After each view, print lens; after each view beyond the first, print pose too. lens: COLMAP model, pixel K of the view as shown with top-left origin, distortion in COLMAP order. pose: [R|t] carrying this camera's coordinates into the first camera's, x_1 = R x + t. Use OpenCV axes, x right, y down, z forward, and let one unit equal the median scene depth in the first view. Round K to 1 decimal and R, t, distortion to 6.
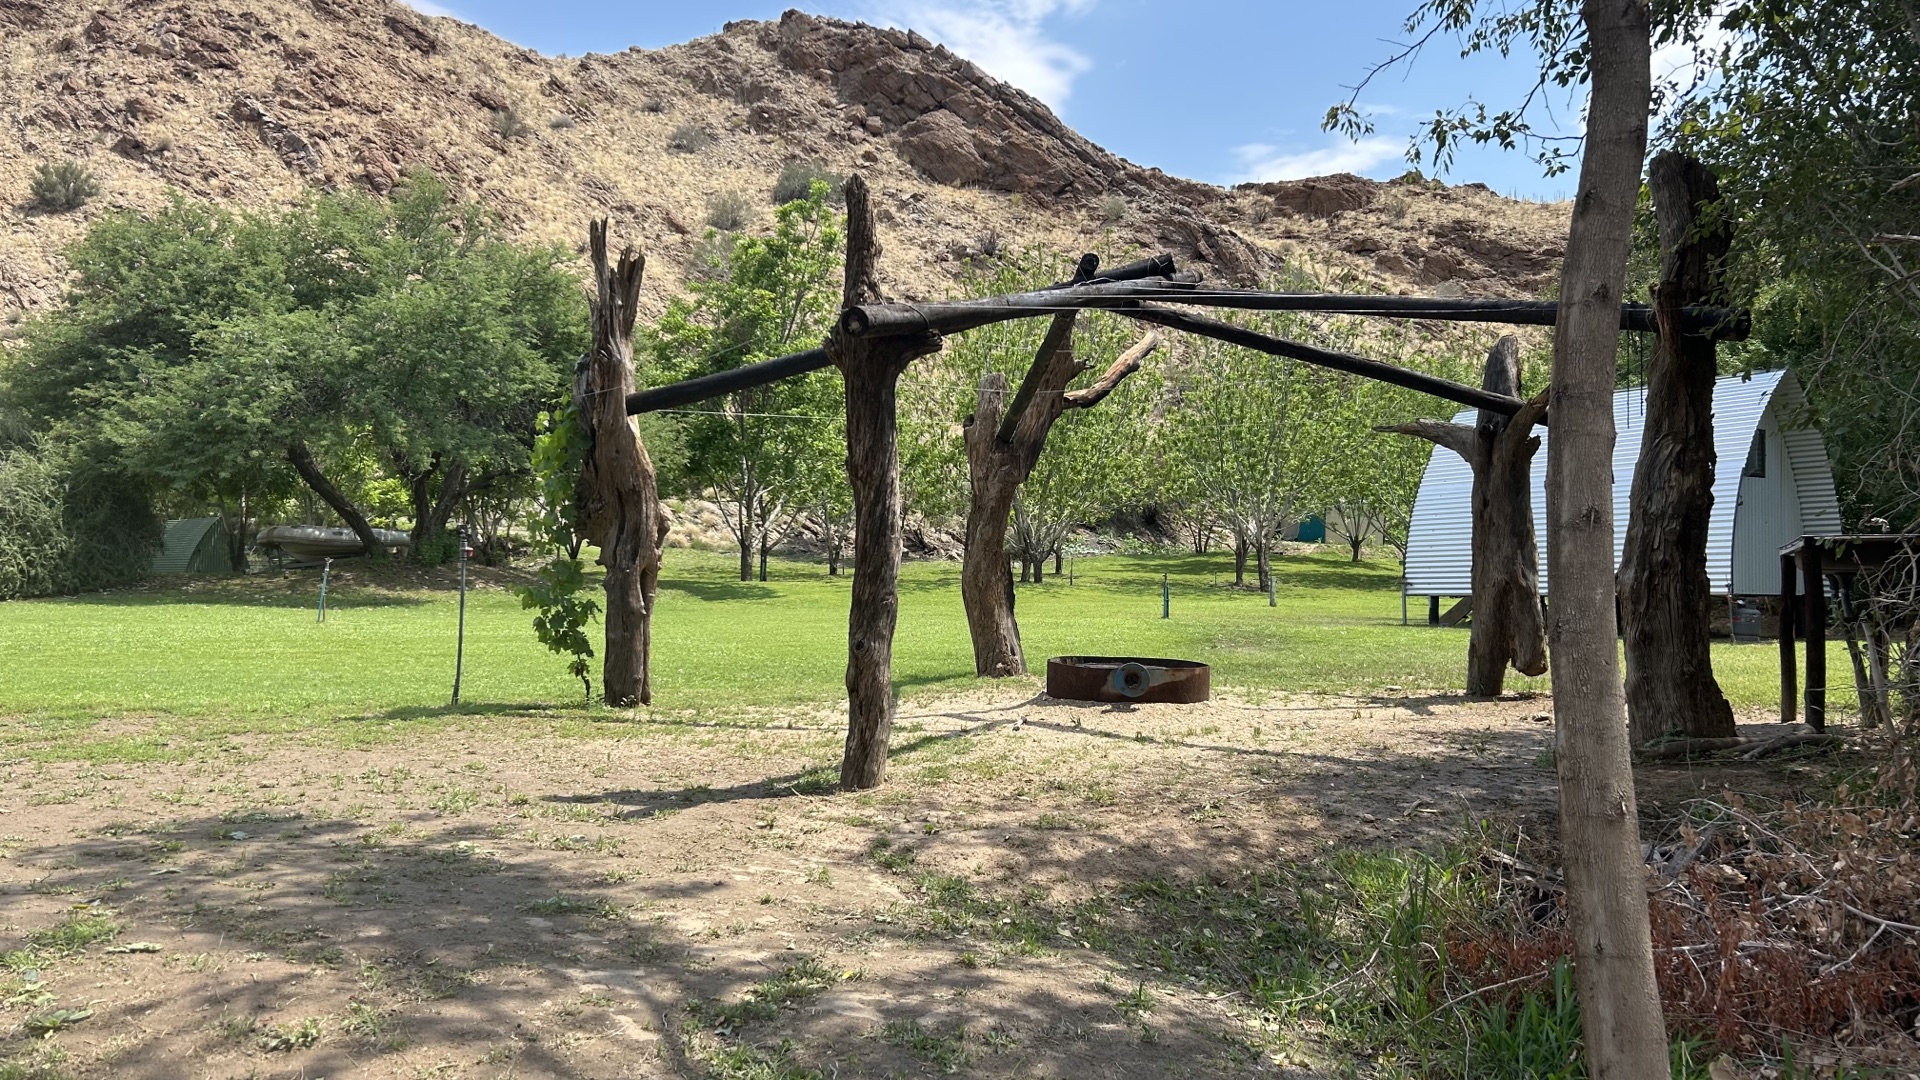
lens RADIAL K [[1416.8, 0, 958.7], [0, 1416.8, 542.1], [0, 0, 1]] dist [0.002633, -0.000925]
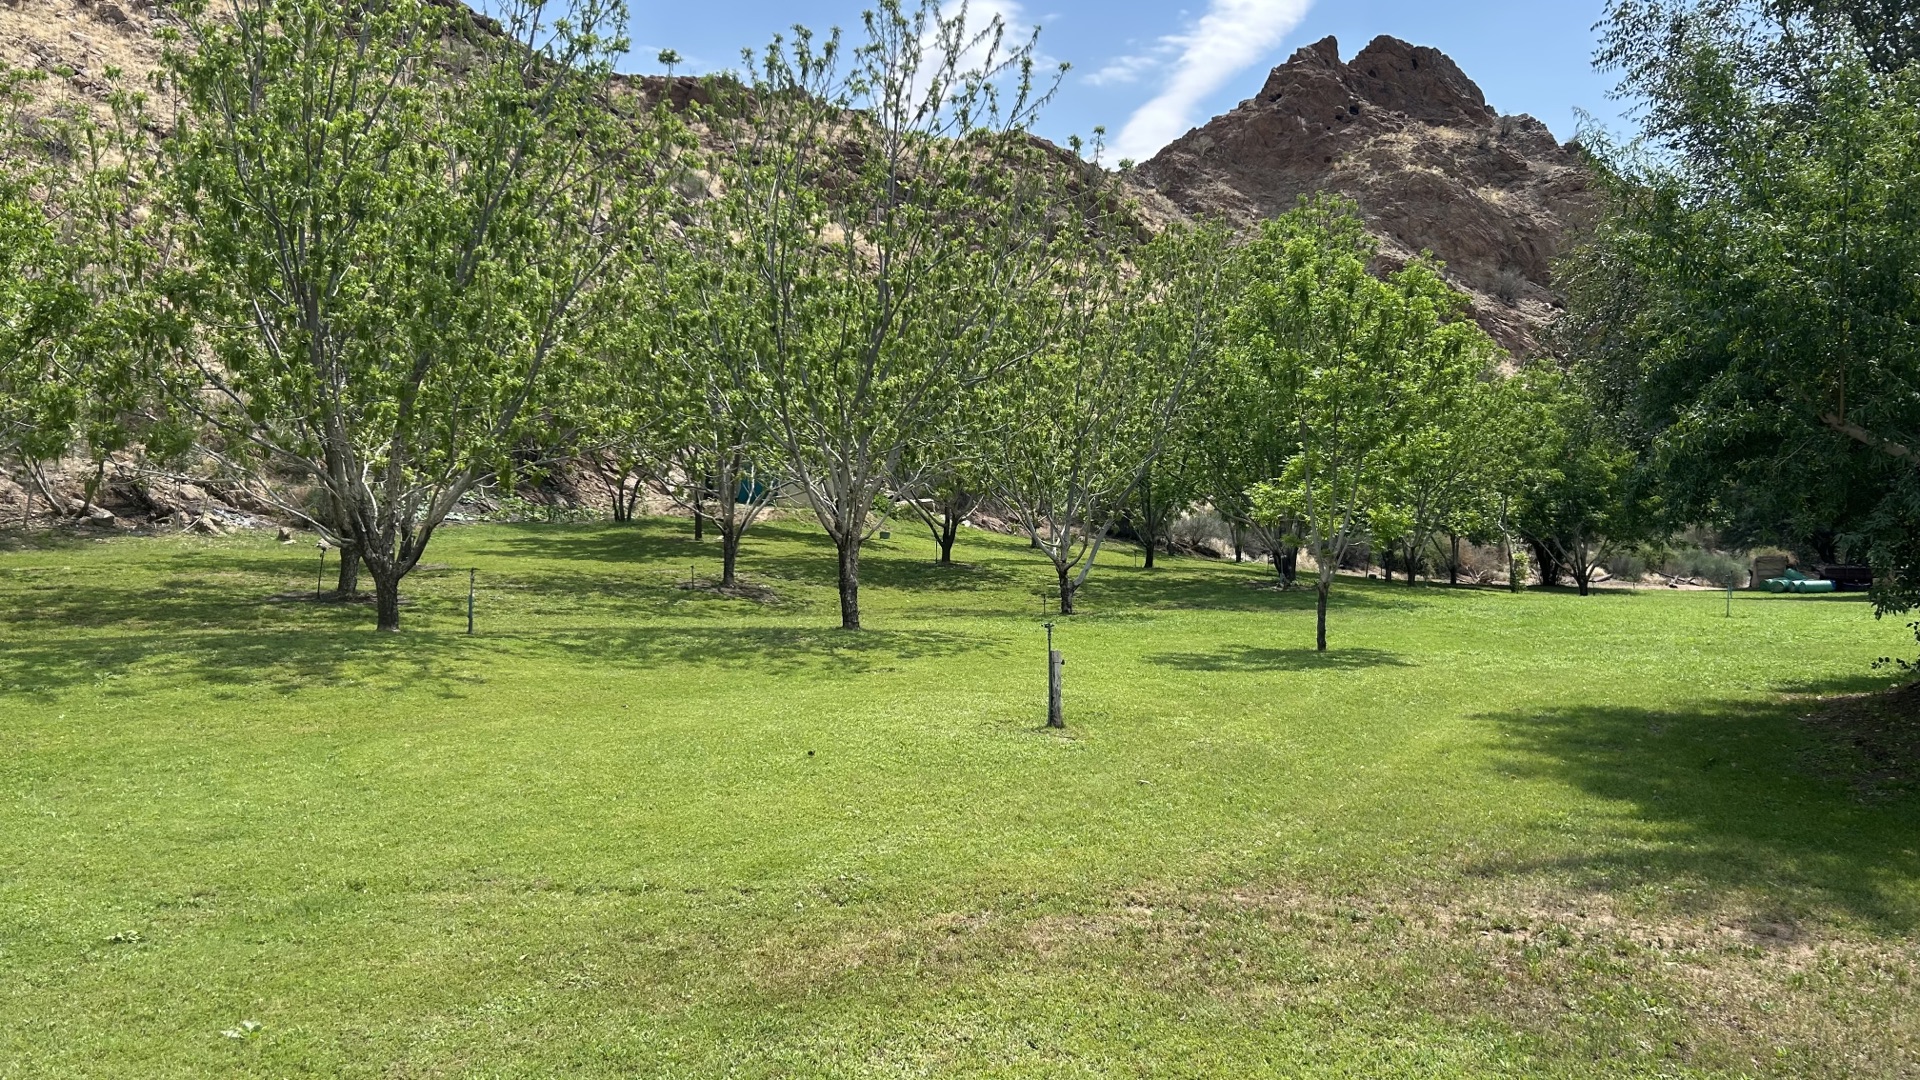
lens RADIAL K [[1416.8, 0, 952.4], [0, 1416.8, 543.3], [0, 0, 1]] dist [0.002633, -0.000925]
pose [[0.894912, -0.000683, 0.446242, 0.010759], [-0.017252, 0.999198, 0.036128, -0.008641], [-0.445909, -0.040030, 0.894183, 0.329921]]
